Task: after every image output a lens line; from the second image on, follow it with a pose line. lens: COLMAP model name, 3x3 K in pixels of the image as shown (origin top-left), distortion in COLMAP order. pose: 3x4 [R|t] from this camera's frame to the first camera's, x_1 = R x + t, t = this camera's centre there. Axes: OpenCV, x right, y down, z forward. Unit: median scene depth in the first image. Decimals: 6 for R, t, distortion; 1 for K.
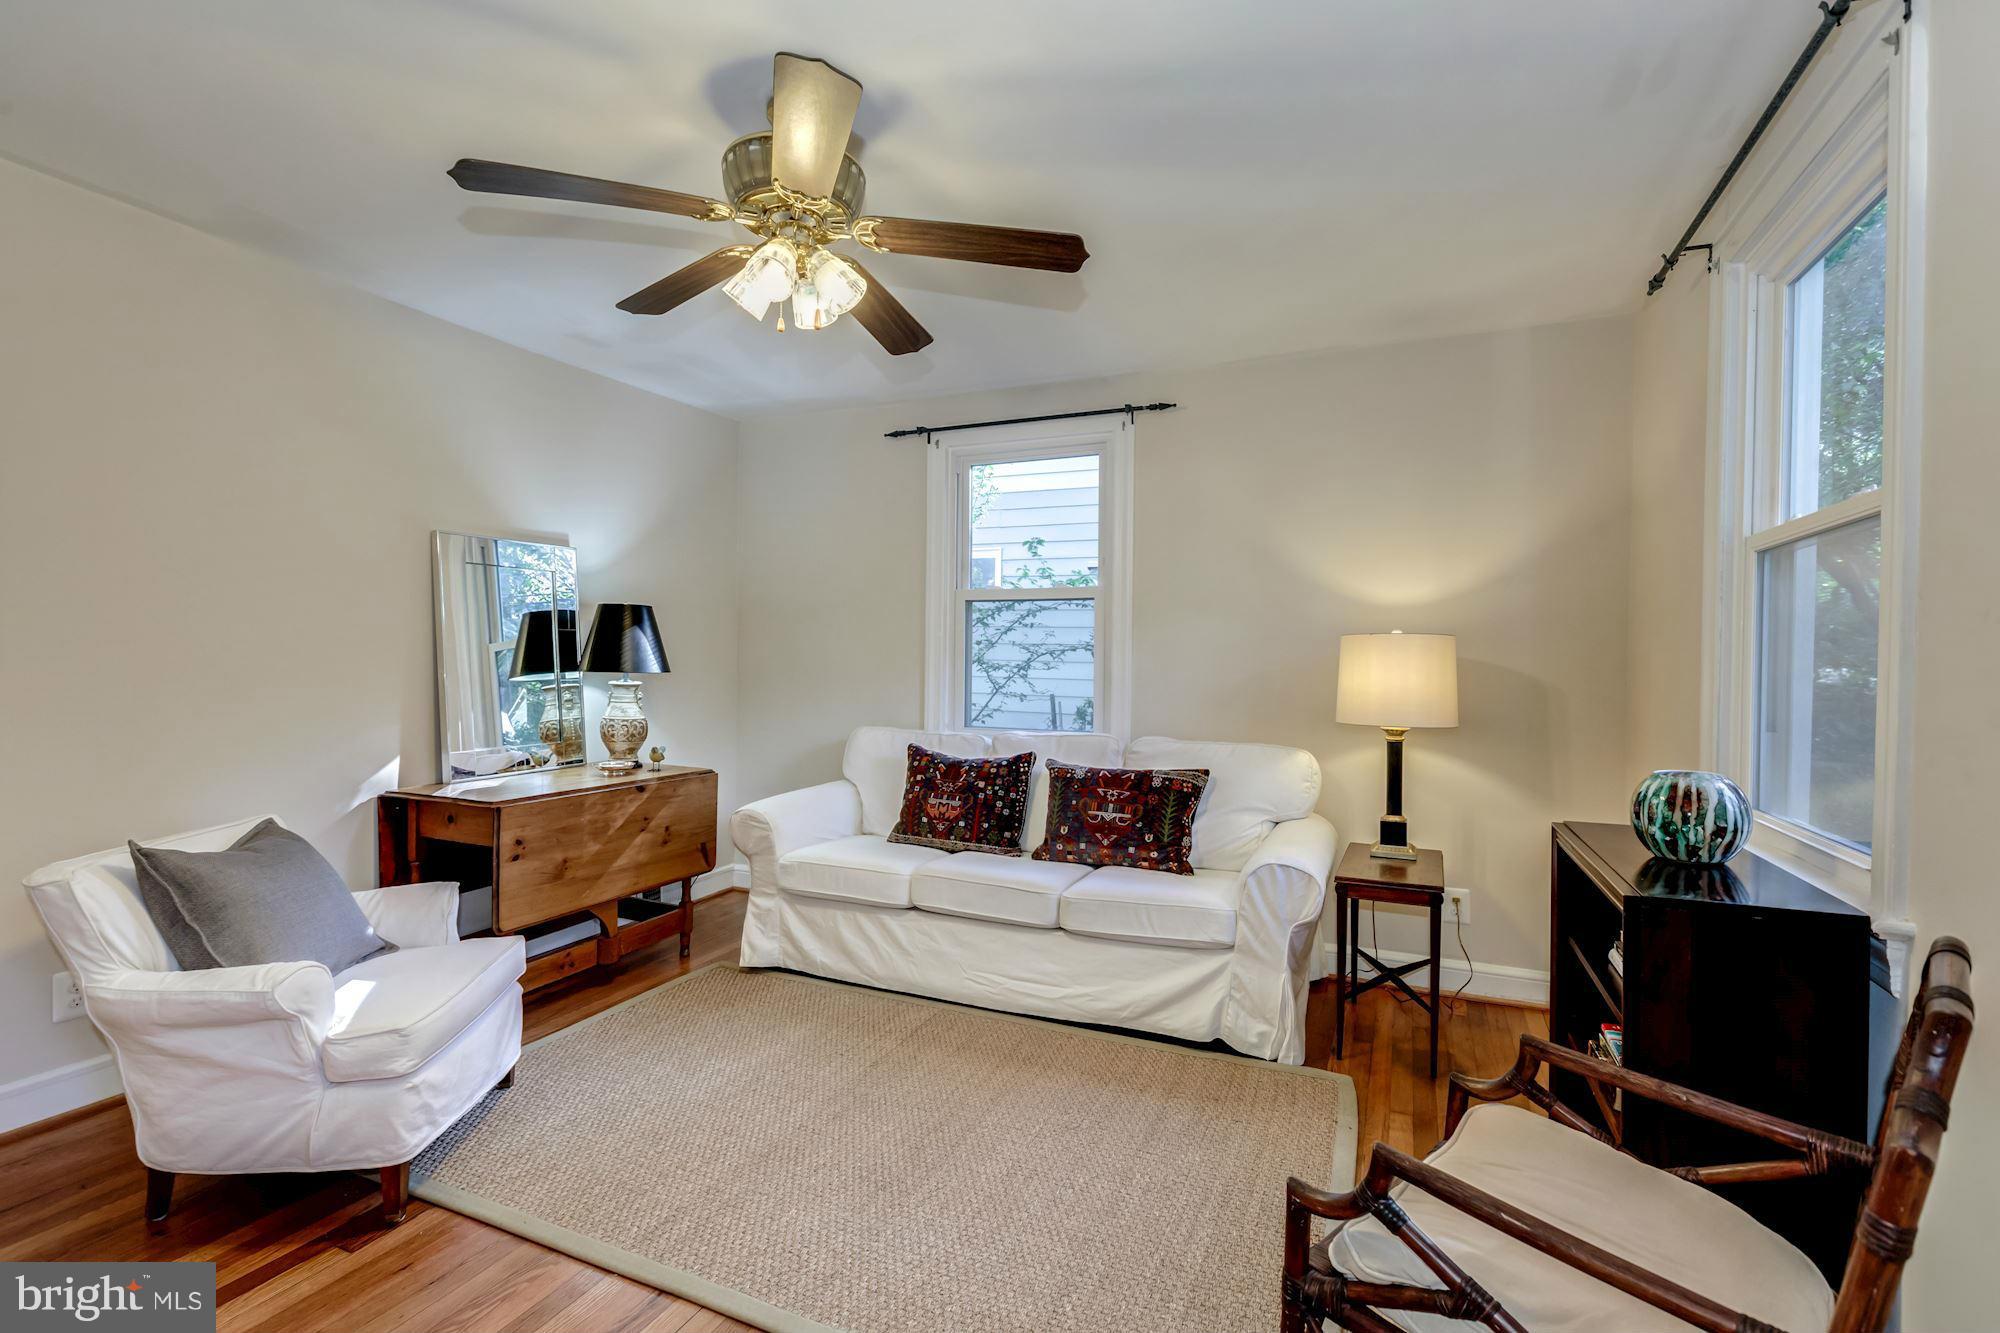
lens RADIAL K [[900.6, 0, 992.9], [0, 900.6, 669.5], [0, 0, 1]] dist [0.000719, 0.000127]
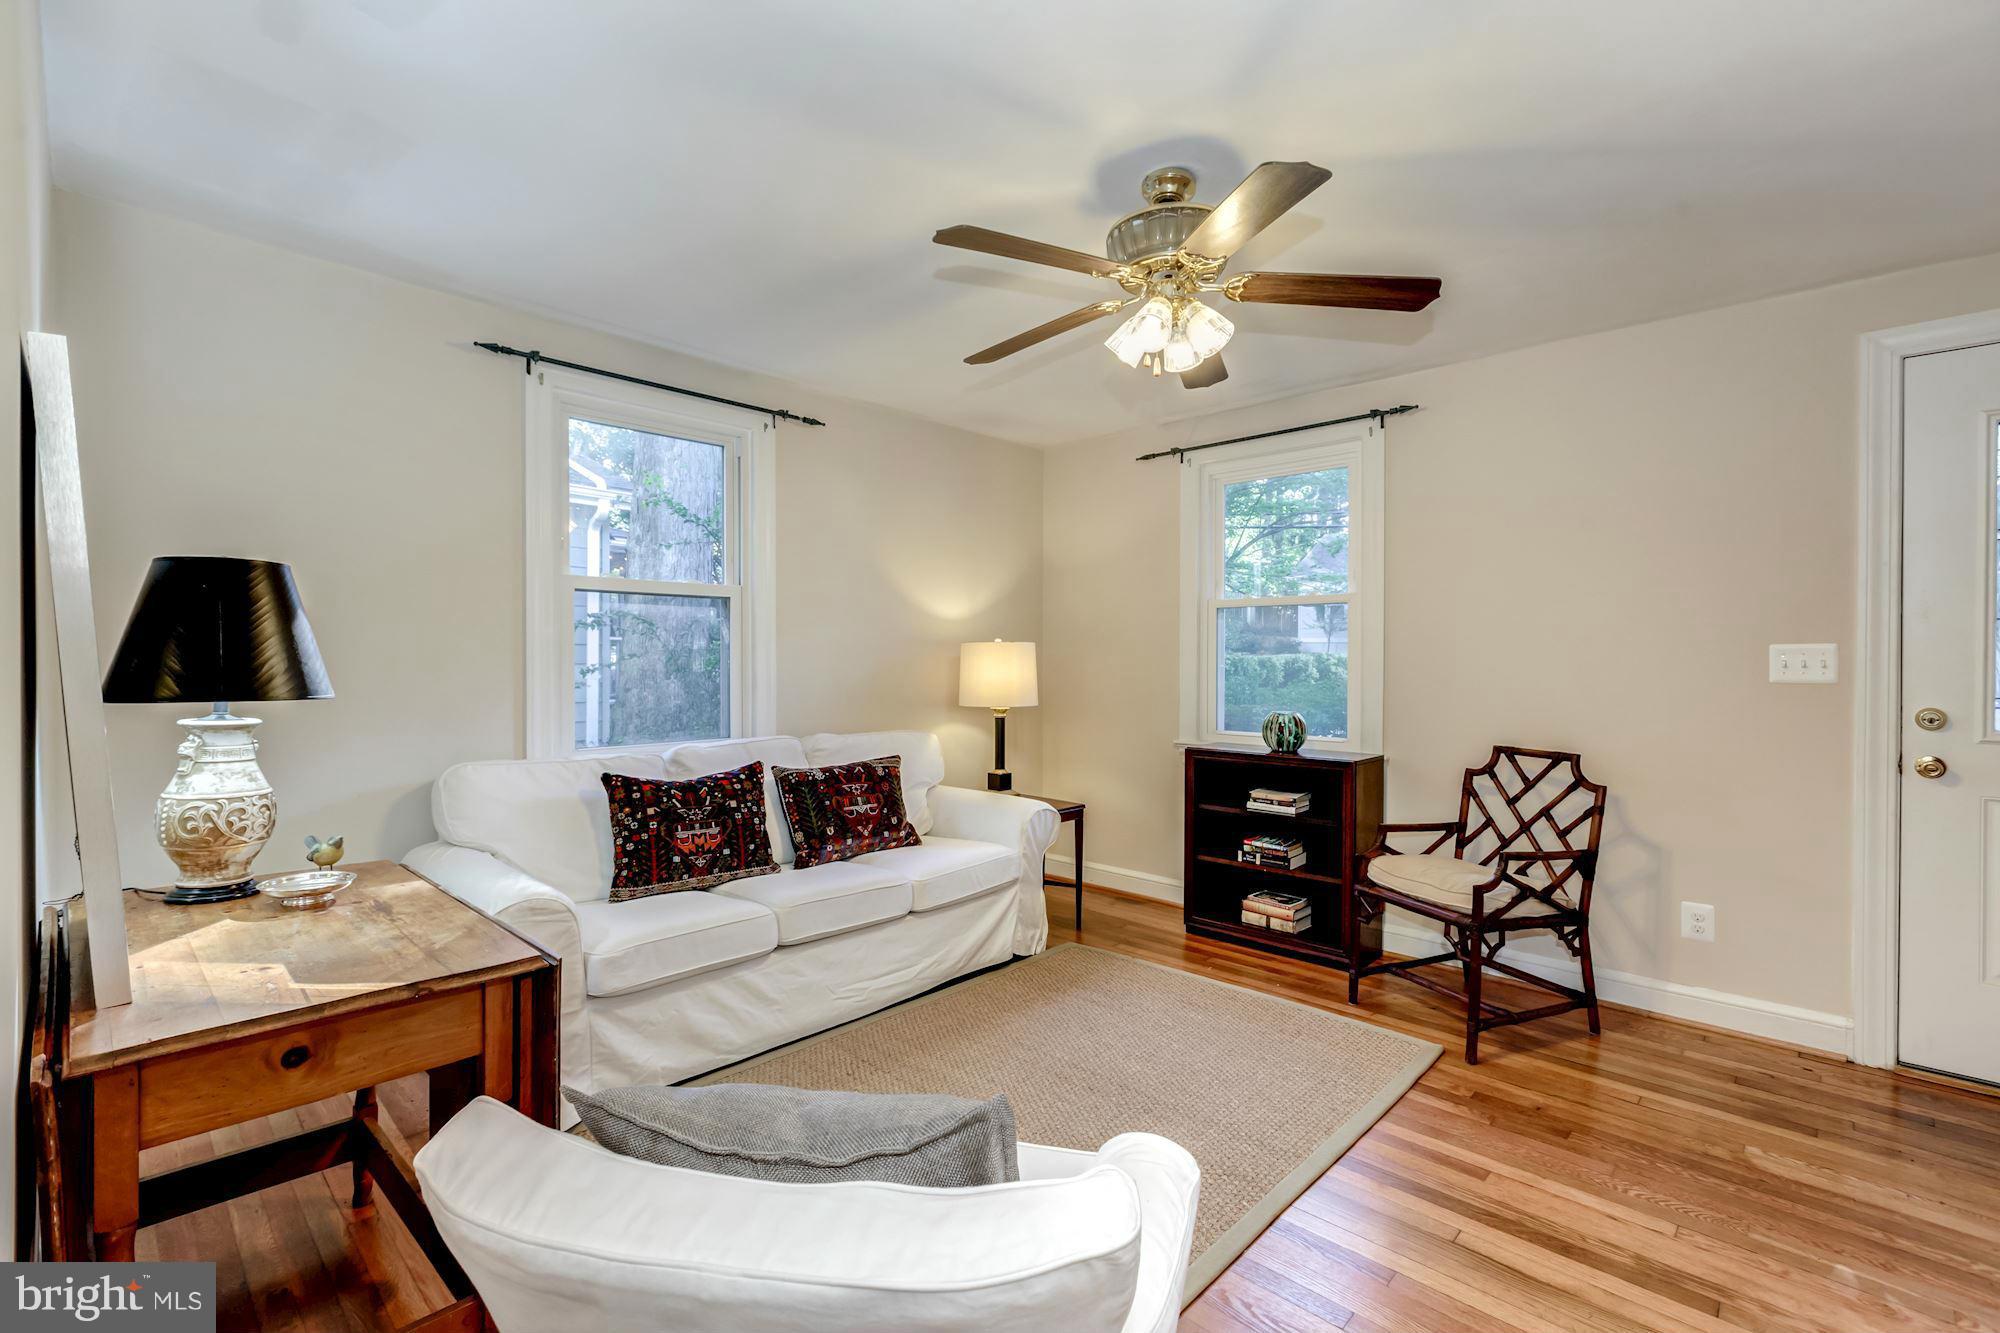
lens RADIAL K [[889.5, 0, 995.6], [0, 889.5, 663.7], [0, 0, 1]] dist [-0.000913, -0.000186]
pose [[0.331807, -0.015119, 0.943226, -0.790525], [0.006869, 0.999884, 0.013610, -0.021997], [-0.943322, 0.001963, 0.331872, 0.486212]]
